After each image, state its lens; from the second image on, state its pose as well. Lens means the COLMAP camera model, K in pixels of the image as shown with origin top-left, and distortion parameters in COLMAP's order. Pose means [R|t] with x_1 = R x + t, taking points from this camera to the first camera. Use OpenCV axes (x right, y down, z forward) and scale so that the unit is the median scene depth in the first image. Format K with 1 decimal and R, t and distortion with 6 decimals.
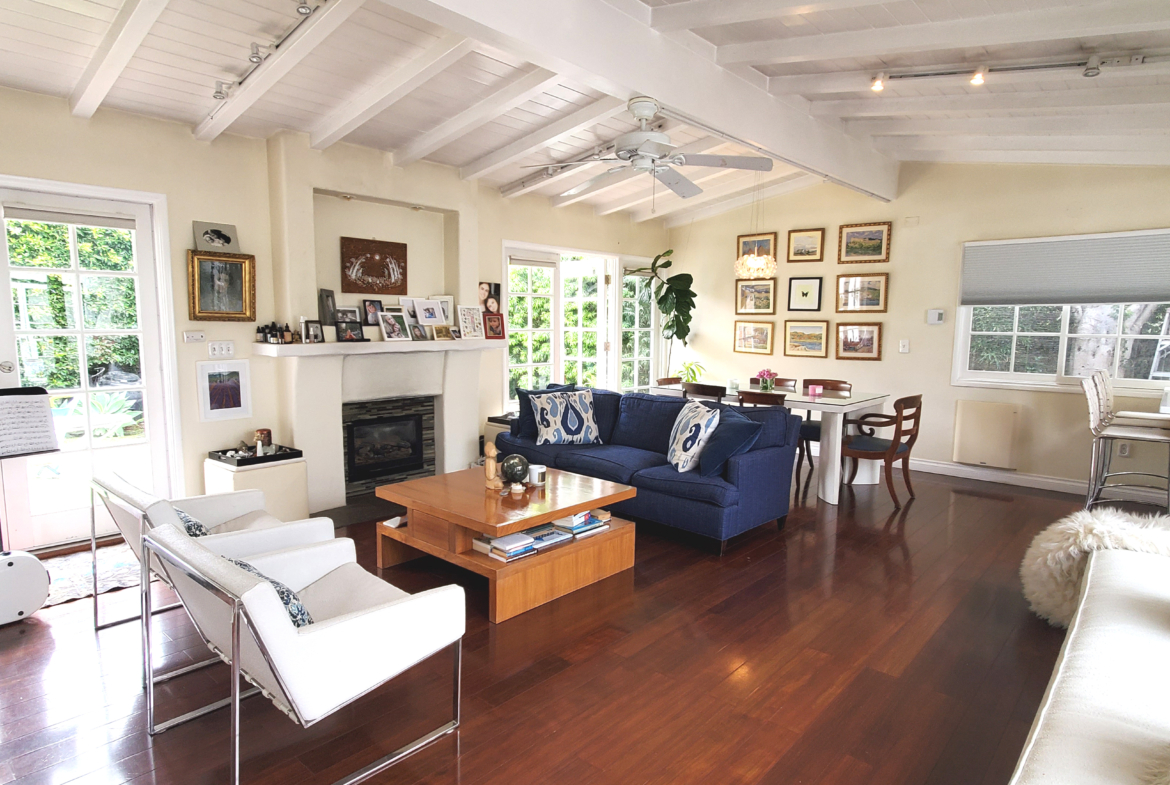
lens RADIAL K [[668.4, 0, 615.6], [0, 668.4, 386.1], [0, 0, 1]] dist [0.002309, -0.004212]
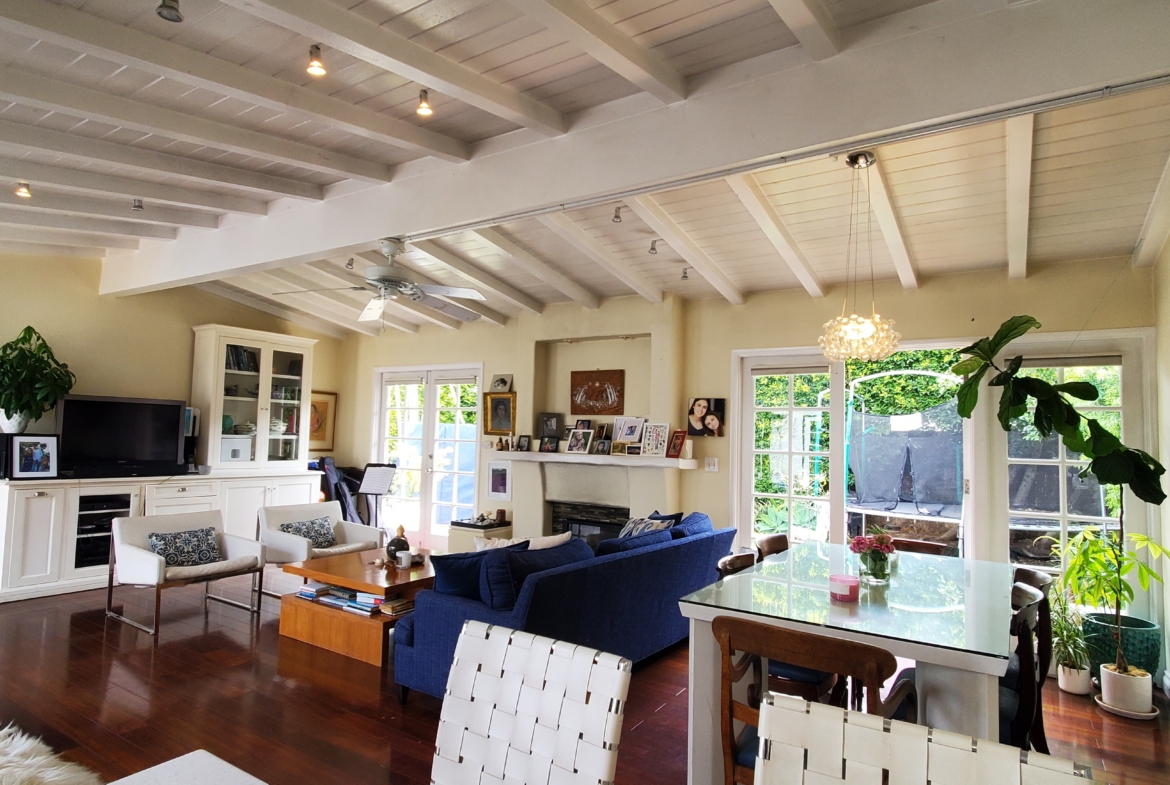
lens RADIAL K [[668.4, 0, 585.1], [0, 668.4, 392.5], [0, 0, 1]] dist [0.002309, -0.004212]
pose [[0.113513, -0.071365, -0.990970, 0.824661], [-0.122027, 0.988864, -0.085191, -0.073197], [0.986014, 0.130596, 0.103540, 0.852799]]
